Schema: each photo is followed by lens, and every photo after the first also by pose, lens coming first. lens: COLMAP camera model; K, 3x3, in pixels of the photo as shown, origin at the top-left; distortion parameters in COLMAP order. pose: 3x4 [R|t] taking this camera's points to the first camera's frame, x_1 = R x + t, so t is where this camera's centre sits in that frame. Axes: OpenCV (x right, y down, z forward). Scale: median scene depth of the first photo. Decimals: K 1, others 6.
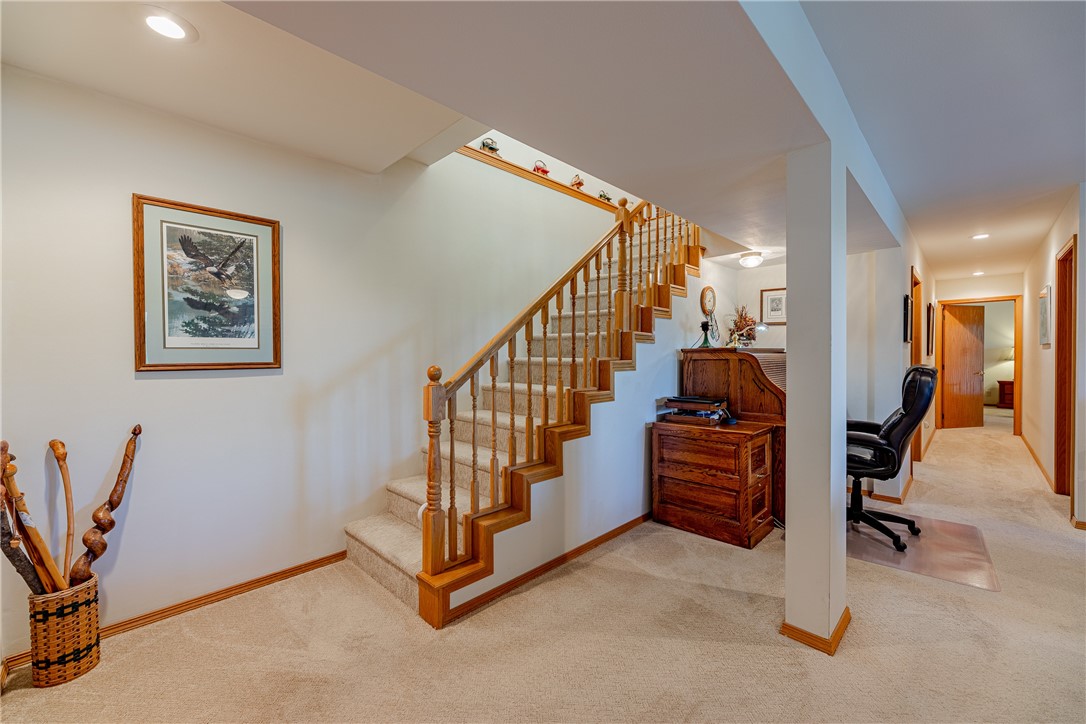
lens RADIAL K [[433.9, 0, 543.0], [0, 433.9, 362.0], [0, 0, 1]] dist [0.001602, 0.000056]
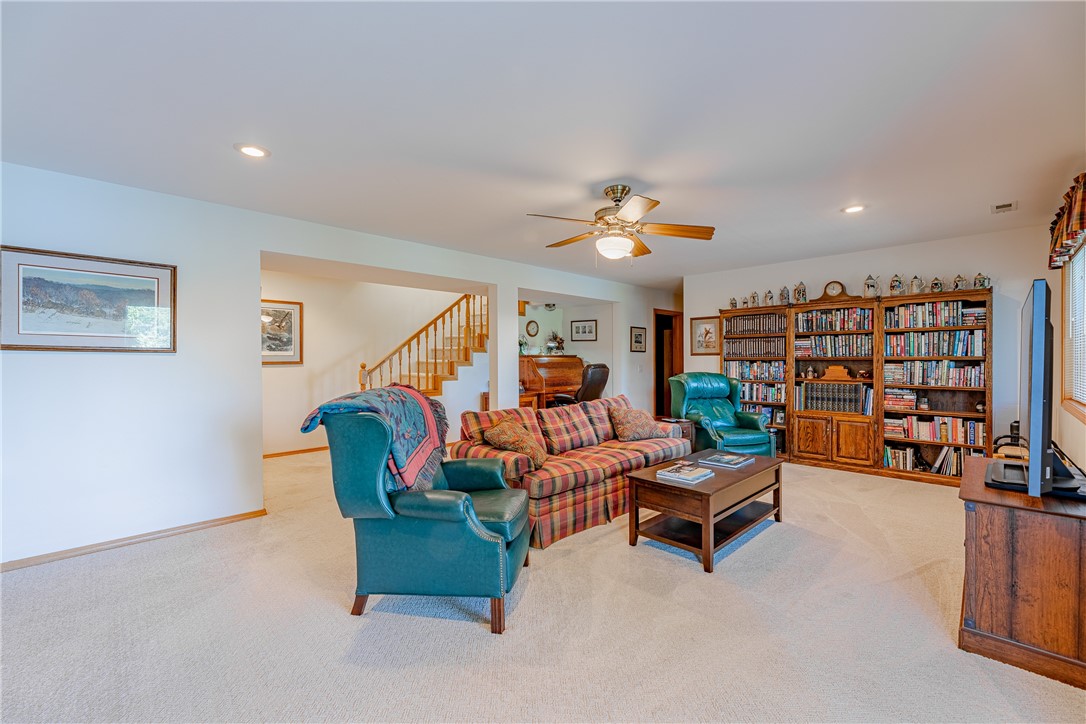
lens RADIAL K [[446.1, 0, 539.6], [0, 446.1, 362.4], [0, 0, 1]] dist [0.000554, 0.000233]
pose [[0.999908, 0.001198, -0.013530, 0.760464], [-0.001259, 0.999989, -0.004496, 0.016133], [0.013524, 0.004512, 0.999898, -1.494446]]
